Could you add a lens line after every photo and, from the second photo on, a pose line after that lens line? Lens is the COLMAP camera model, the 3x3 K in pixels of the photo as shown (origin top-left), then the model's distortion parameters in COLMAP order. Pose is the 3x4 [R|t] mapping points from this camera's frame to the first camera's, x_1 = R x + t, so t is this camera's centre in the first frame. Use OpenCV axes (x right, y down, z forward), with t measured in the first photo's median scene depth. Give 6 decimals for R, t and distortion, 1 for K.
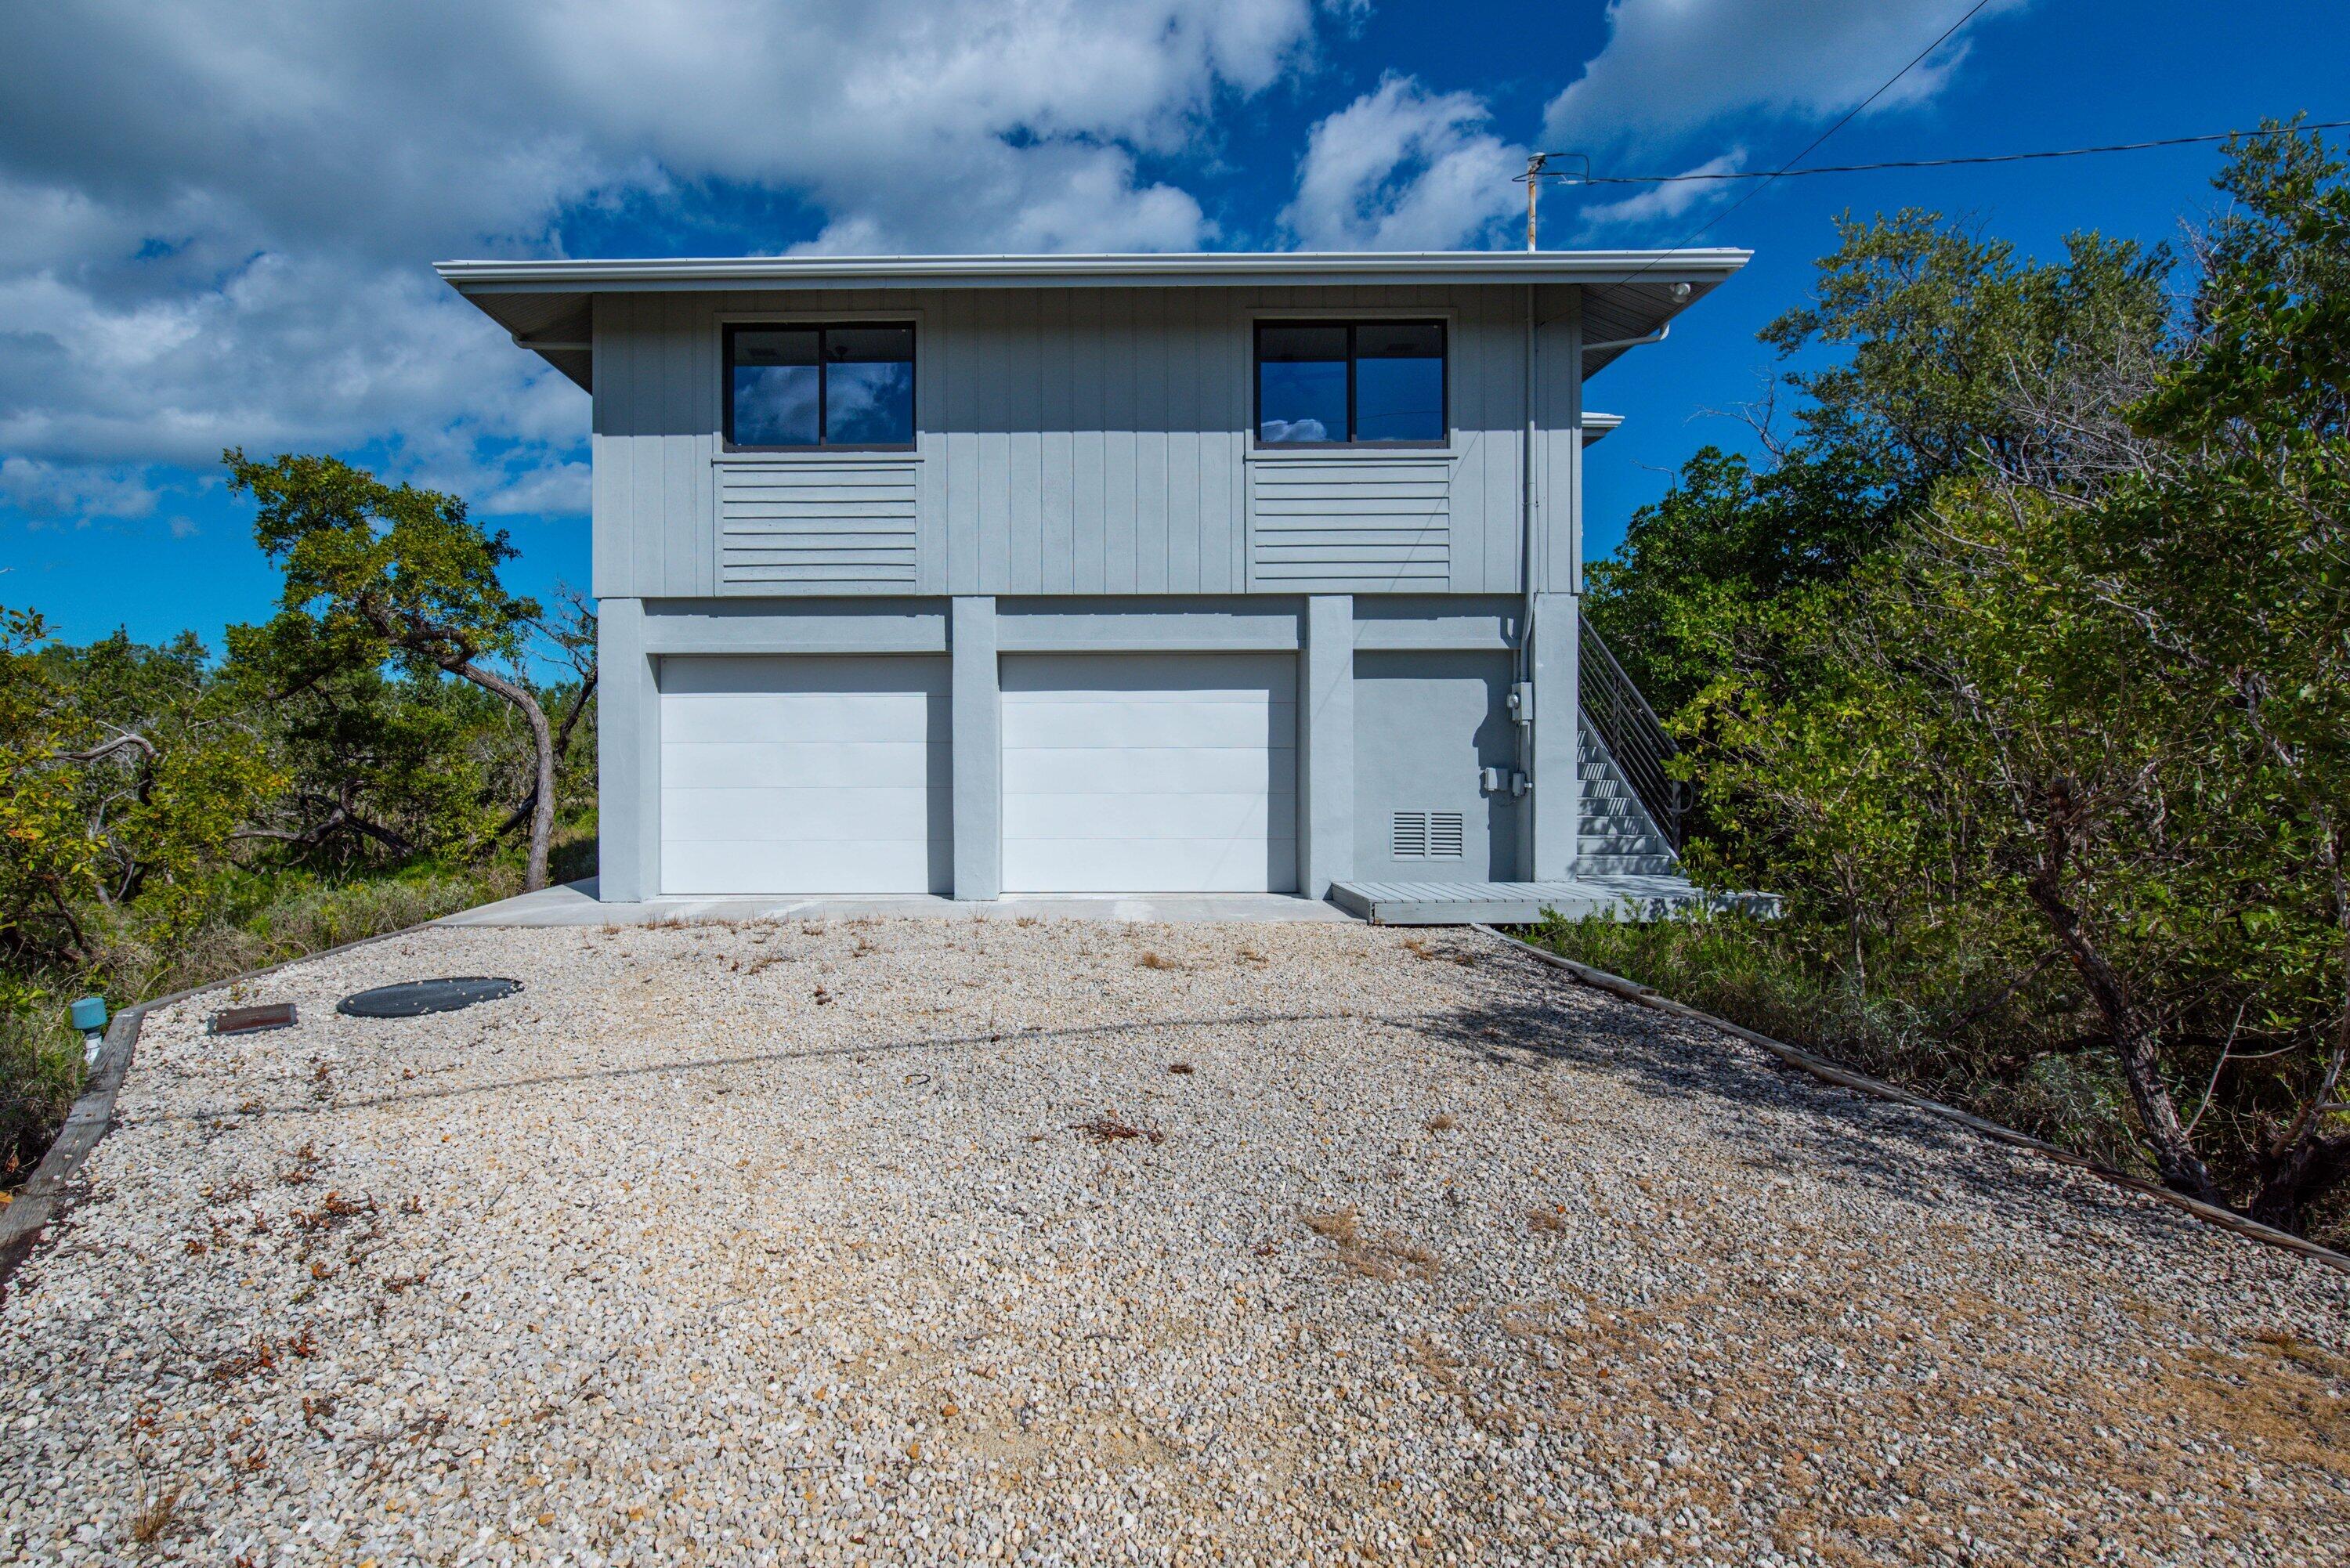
lens RADIAL K [[1363.9, 0, 1123.8], [0, 1363.9, 761.2], [0, 0, 1]] dist [-0.022165, -0.004344]
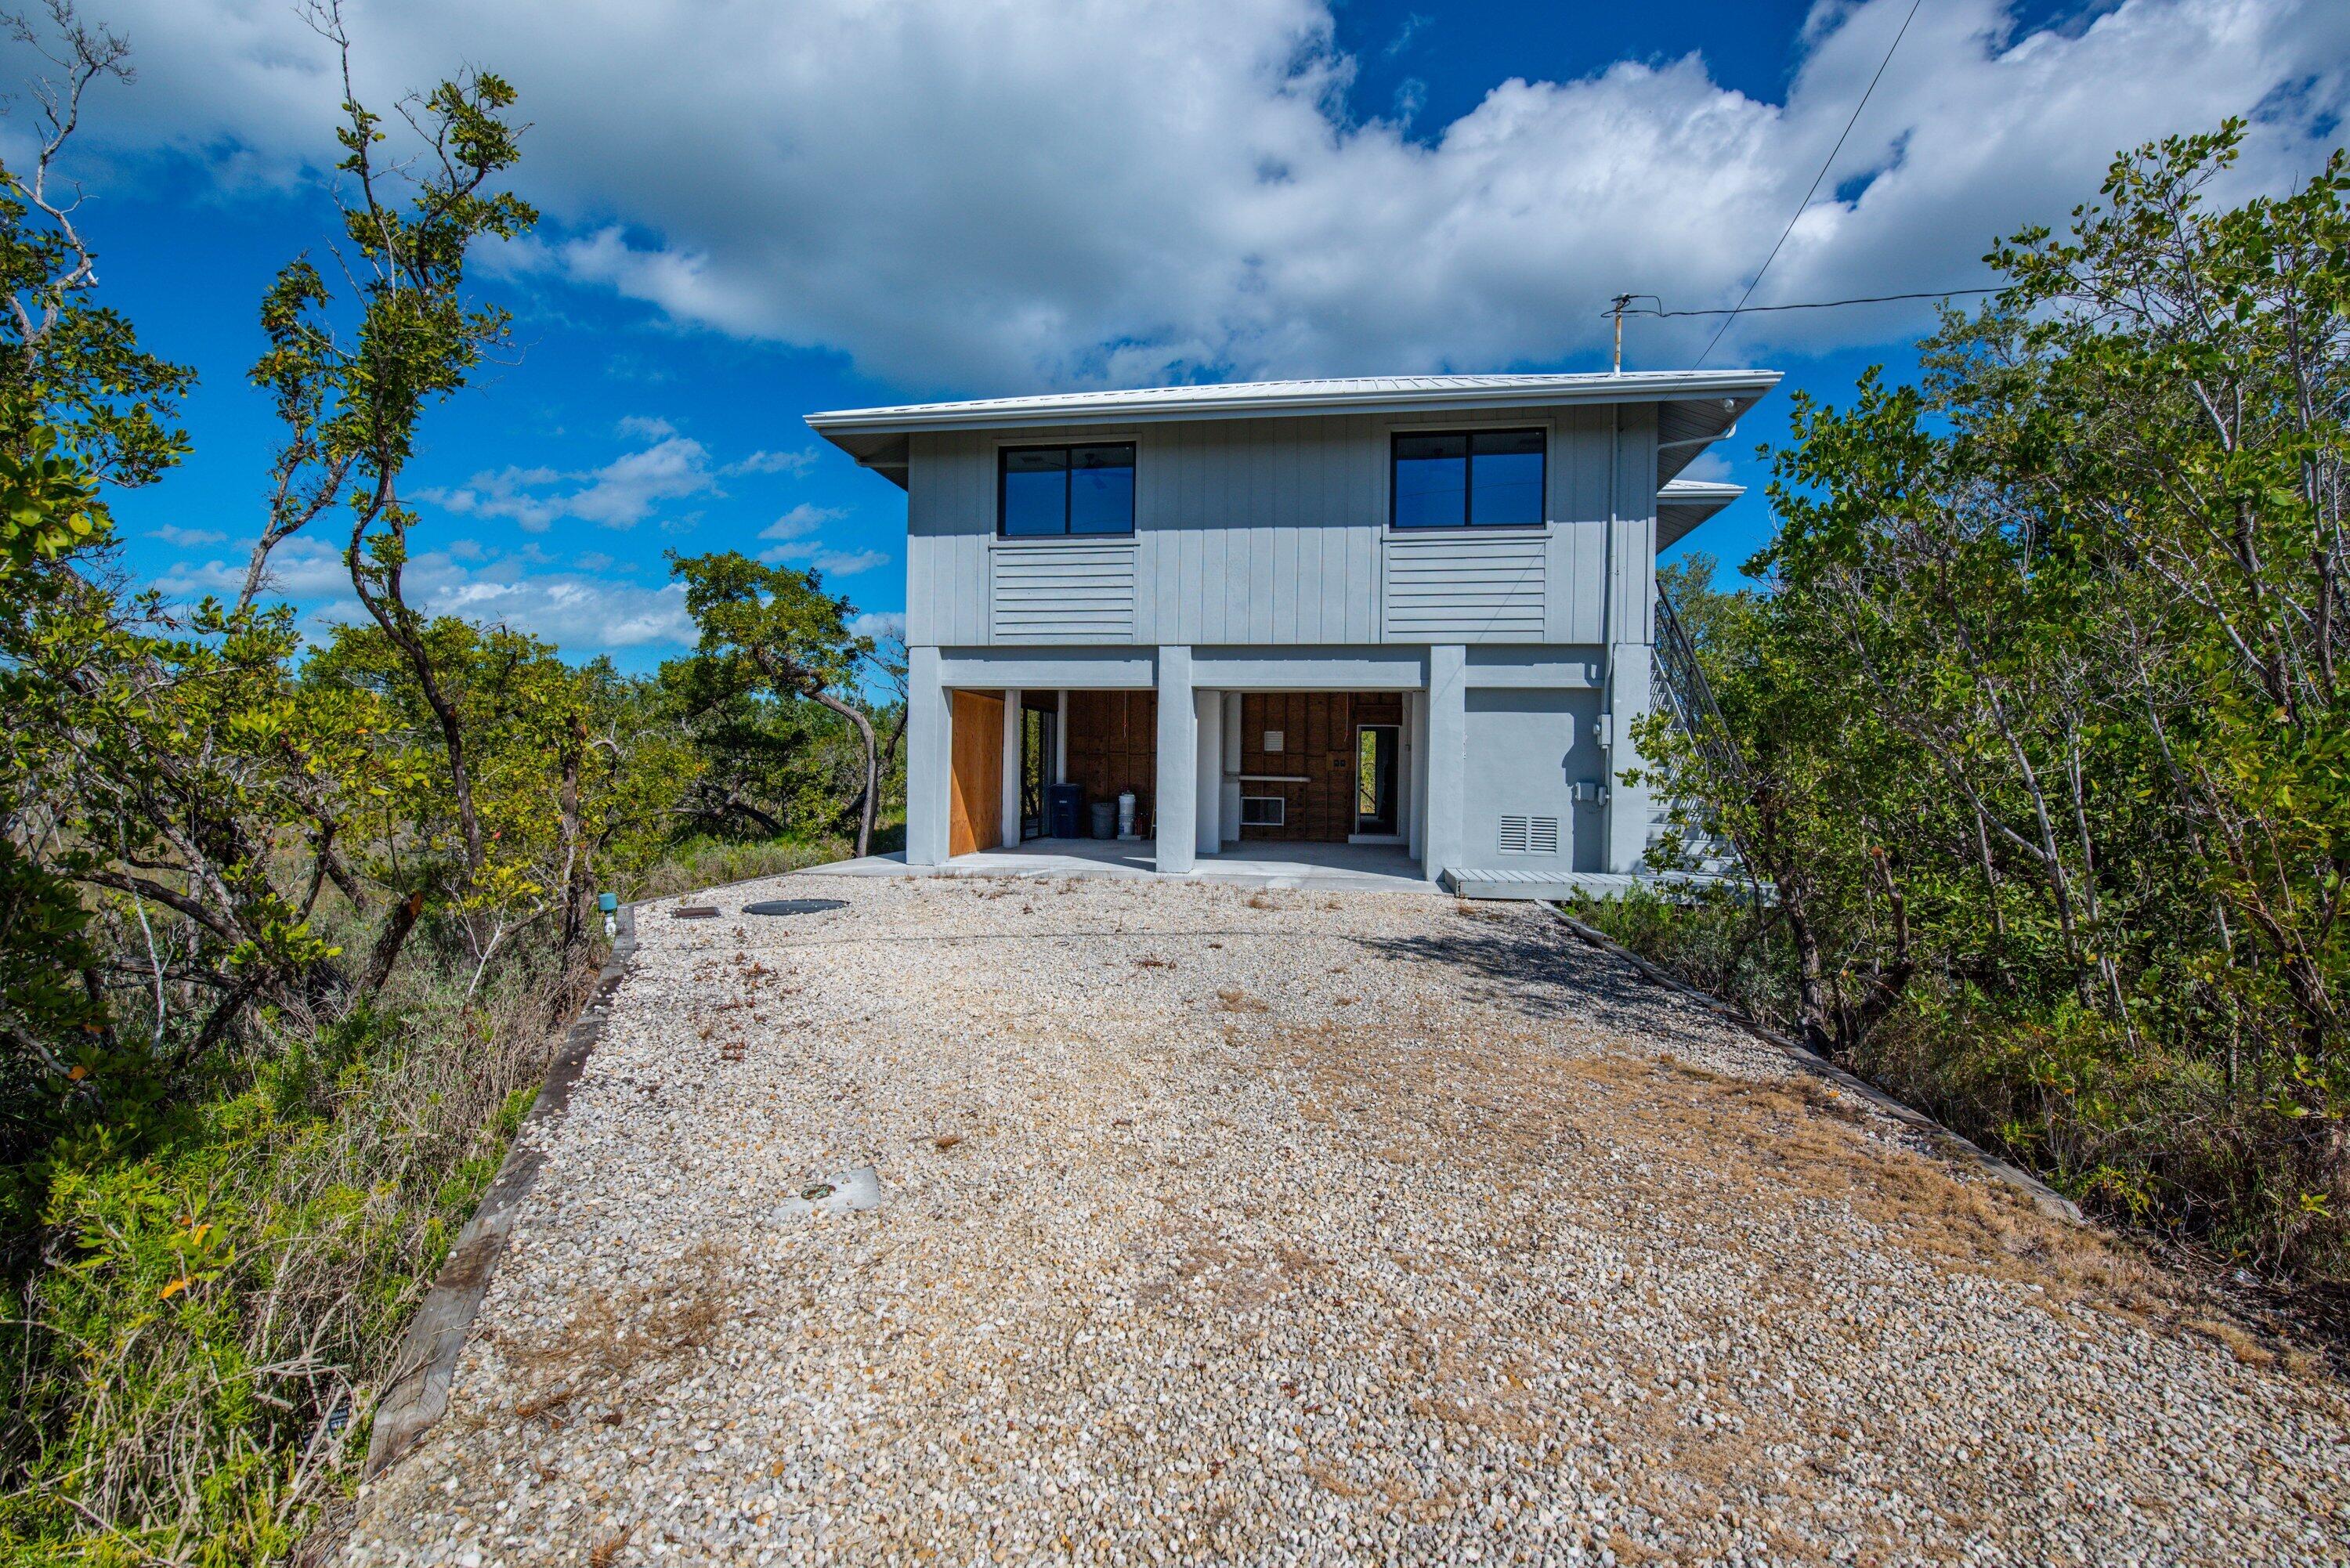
lens RADIAL K [[1280.5, 0, 1153.4], [0, 1280.5, 792.8], [0, 0, 1]] dist [-0.027849, -0.000460]
pose [[0.981300, 0.023173, -0.191082, 0.112799], [-0.021075, 0.999693, 0.013007, 0.007711], [0.191325, -0.008737, 0.981488, -0.240406]]
